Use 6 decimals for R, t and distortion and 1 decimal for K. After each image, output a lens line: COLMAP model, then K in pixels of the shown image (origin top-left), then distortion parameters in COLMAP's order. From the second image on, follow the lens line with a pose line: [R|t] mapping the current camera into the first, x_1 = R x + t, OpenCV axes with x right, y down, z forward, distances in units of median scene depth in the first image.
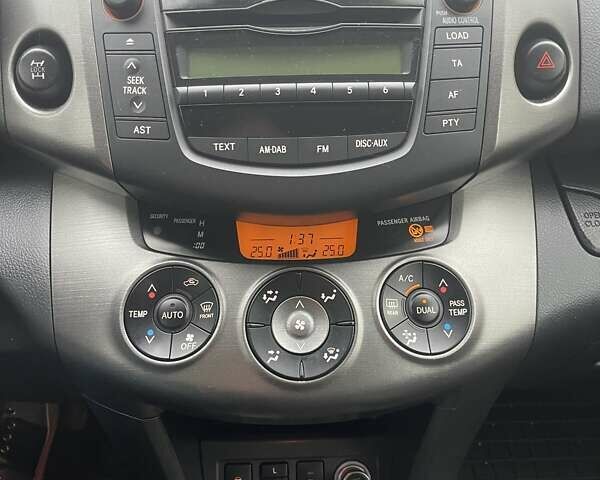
lens RADIAL K [[606.5, 0, 300.0], [0, 606.5, 240.0], [0, 0, 1]] dist [0.015449, 0.005890]
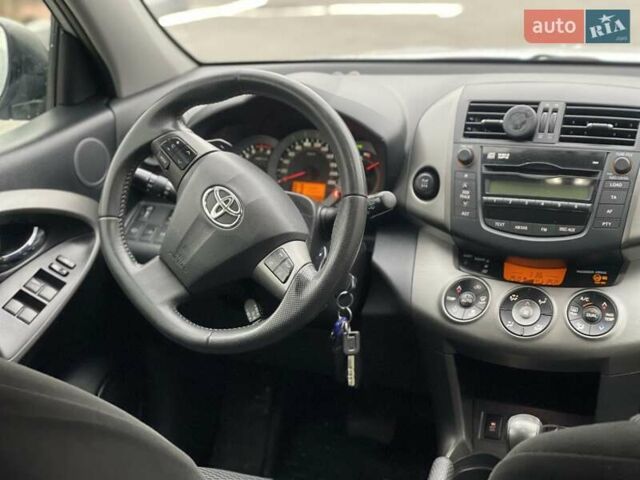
lens RADIAL K [[990.7, 0, 320.0], [0, 990.7, 240.0], [0, 0, 1]] dist [0.159001, -0.001605]
pose [[0.912133, 0.106988, -0.395686, 0.697399], [-0.166285, 0.978915, -0.118635, 0.429206], [0.374650, 0.174008, 0.910691, -2.471353]]
